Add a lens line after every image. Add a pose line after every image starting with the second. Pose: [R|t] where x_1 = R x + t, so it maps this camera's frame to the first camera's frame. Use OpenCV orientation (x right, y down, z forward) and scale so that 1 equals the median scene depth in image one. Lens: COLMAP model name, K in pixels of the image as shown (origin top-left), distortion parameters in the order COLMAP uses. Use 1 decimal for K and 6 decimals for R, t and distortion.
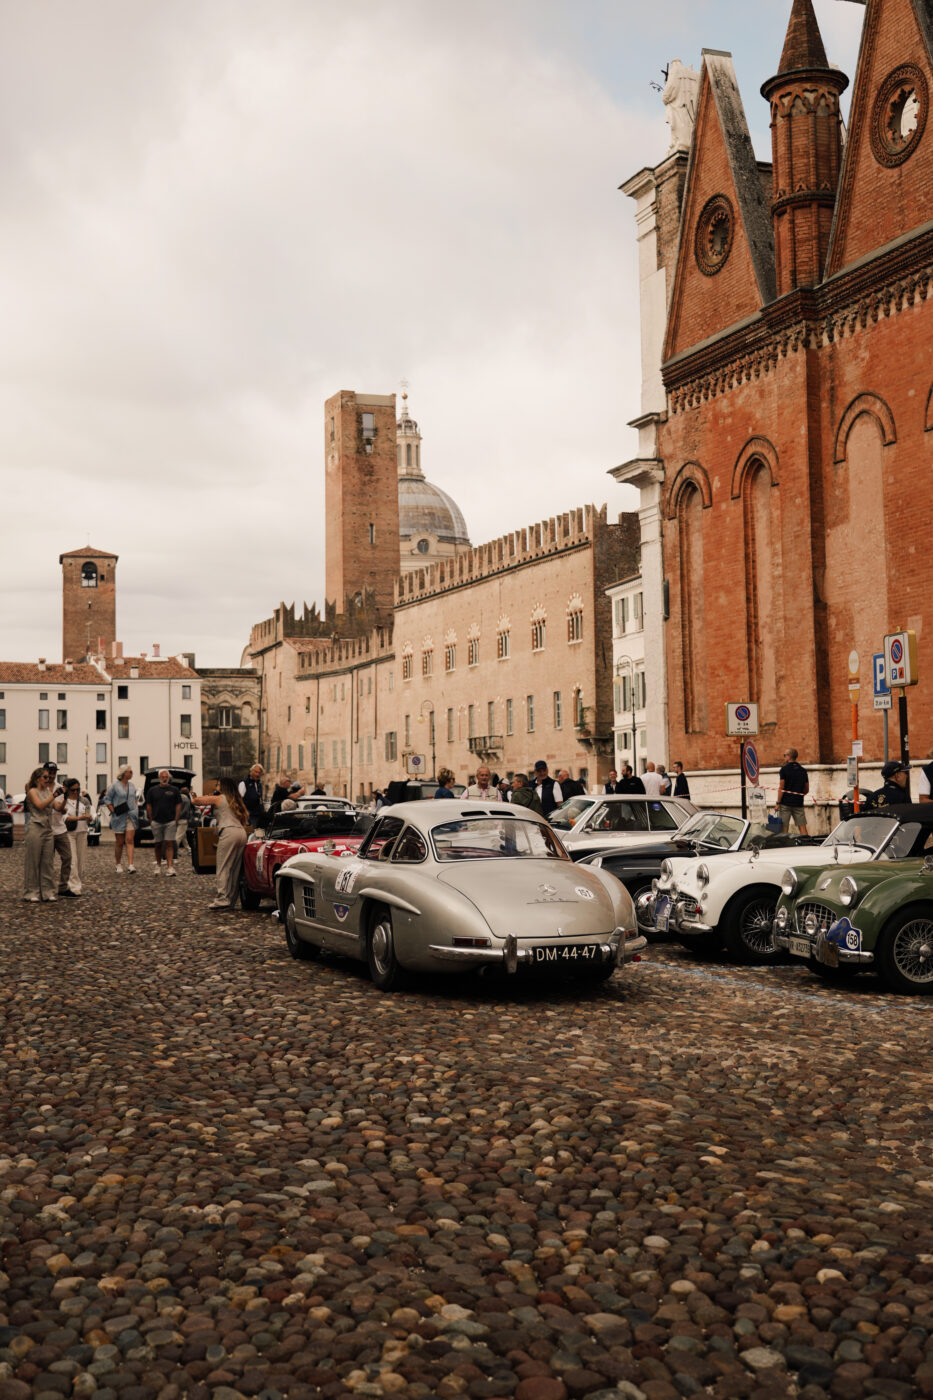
lens RADIAL K [[1777.3, 0, 461.3], [0, 1777.3, 697.1], [0, 0, 1]] dist [0.016761, -0.005405]
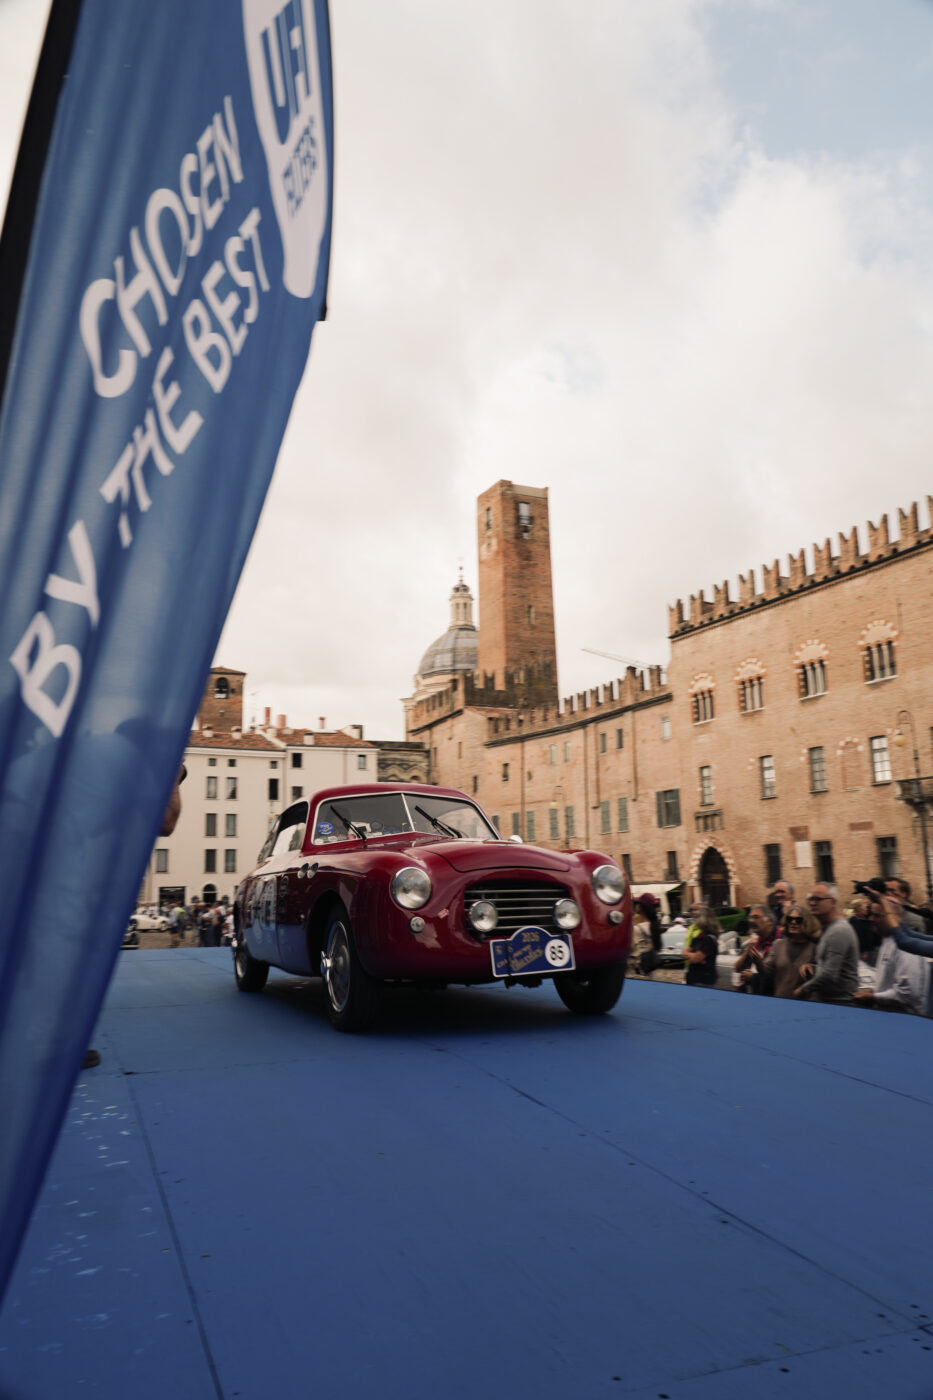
lens RADIAL K [[1003.6, 0, 464.2], [0, 1003.6, 689.1], [0, 0, 1]] dist [-0.013481, 0.011046]
pose [[0.997112, 0.010773, 0.075175, -0.217033], [-0.000858, 0.991424, -0.130685, 0.043768], [-0.075938, 0.130243, 0.988570, 0.715393]]
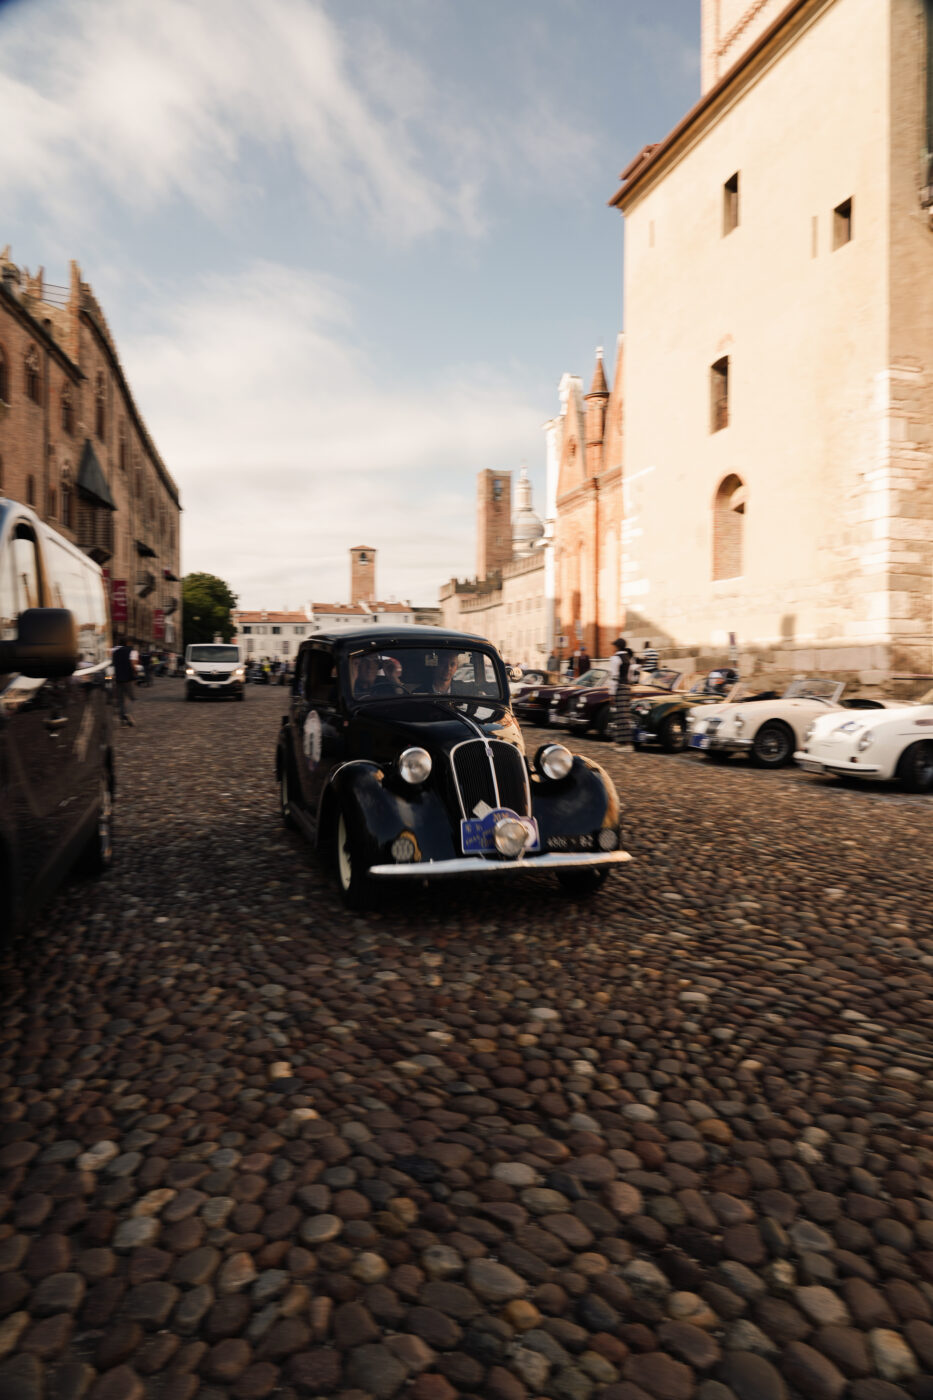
lens RADIAL K [[940.4, 0, 463.9], [0, 940.4, 701.2], [0, 0, 1]] dist [-0.036235, 0.015412]
pose [[0.994189, 0.023116, -0.105142, 0.042783], [-0.013995, 0.996139, 0.086669, -0.004985], [0.106739, -0.084694, 0.990673, -0.116630]]
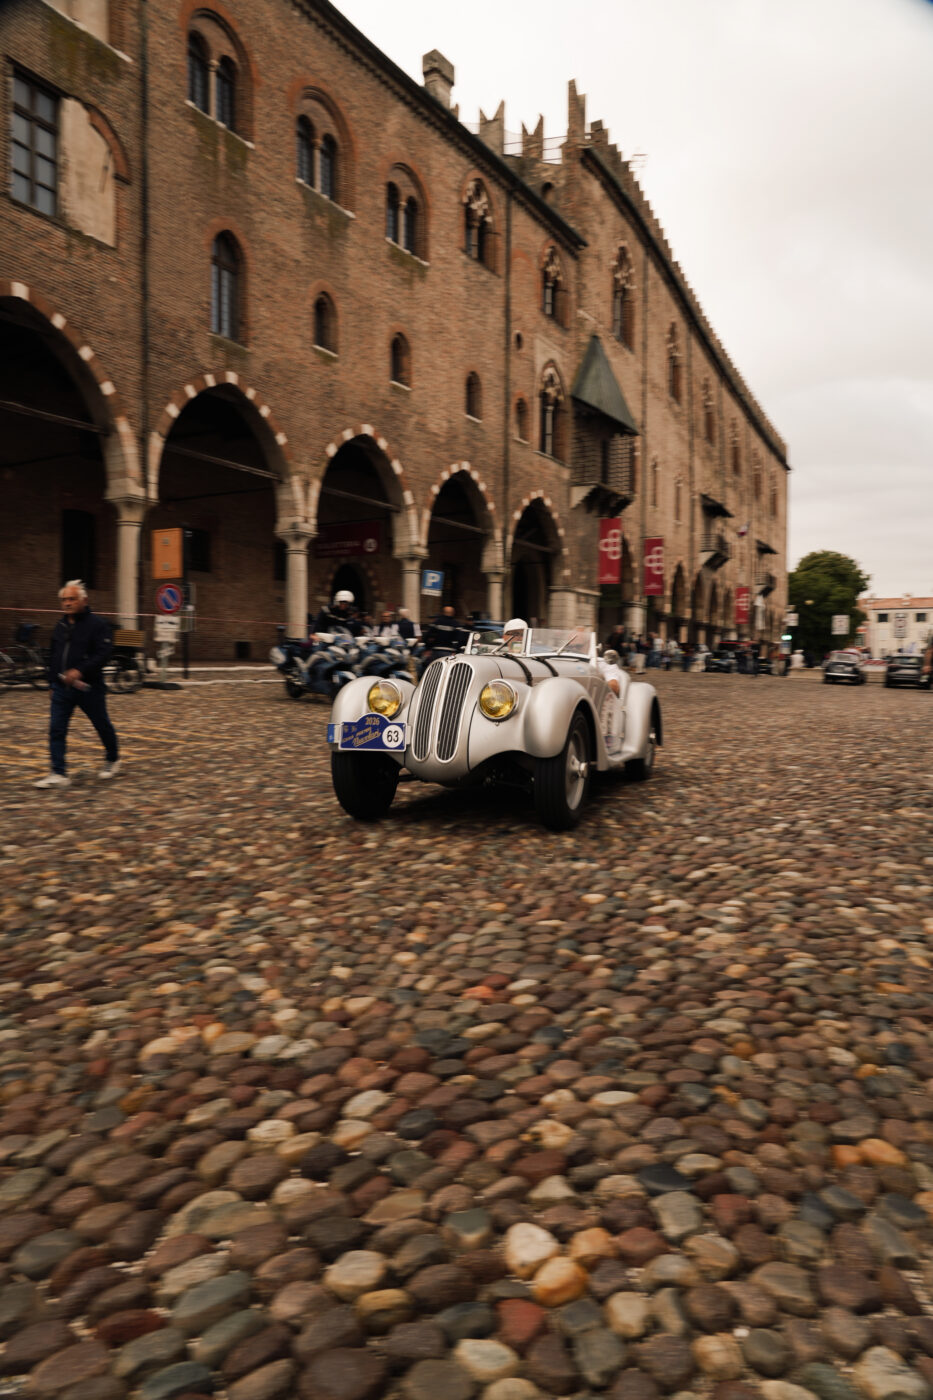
lens RADIAL K [[942.5, 0, 464.2], [0, 942.5, 694.9], [0, 0, 1]] dist [-0.035532, 0.019426]
pose [[0.719213, 0.041738, -0.693535, 0.004968], [0.020743, 0.996459, 0.081480, 0.005938], [0.694480, -0.072987, 0.715800, 0.059847]]
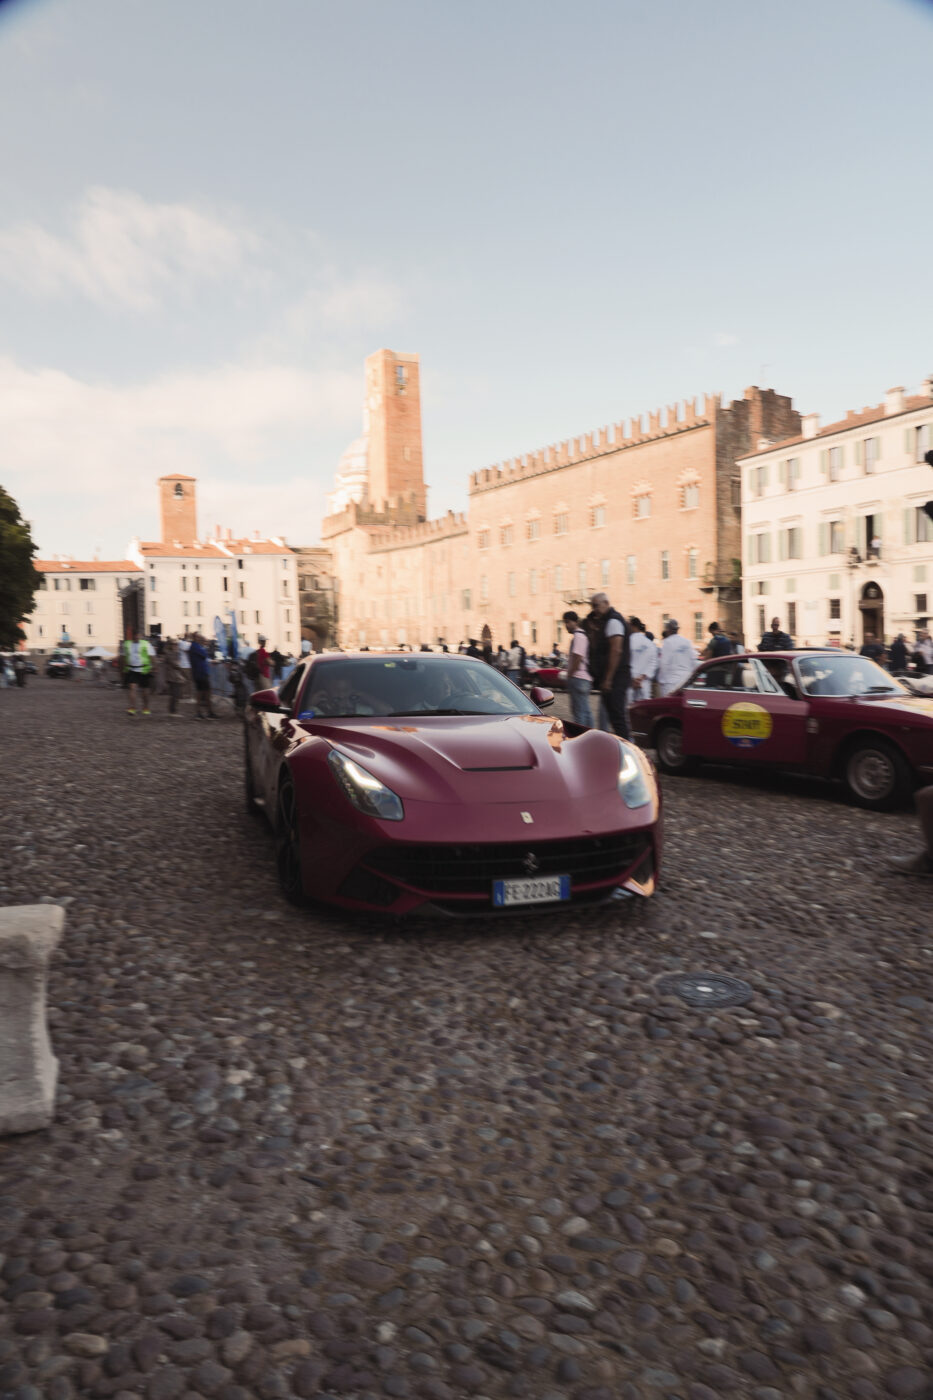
lens RADIAL K [[942.5, 0, 464.2], [0, 942.5, 694.9], [0, 0, 1]] dist [-0.035532, 0.019426]
pose [[0.990490, -0.022009, 0.135815, -0.181664], [0.005679, 0.992822, 0.119466, 0.018192], [-0.137470, -0.117559, 0.983505, 0.375200]]
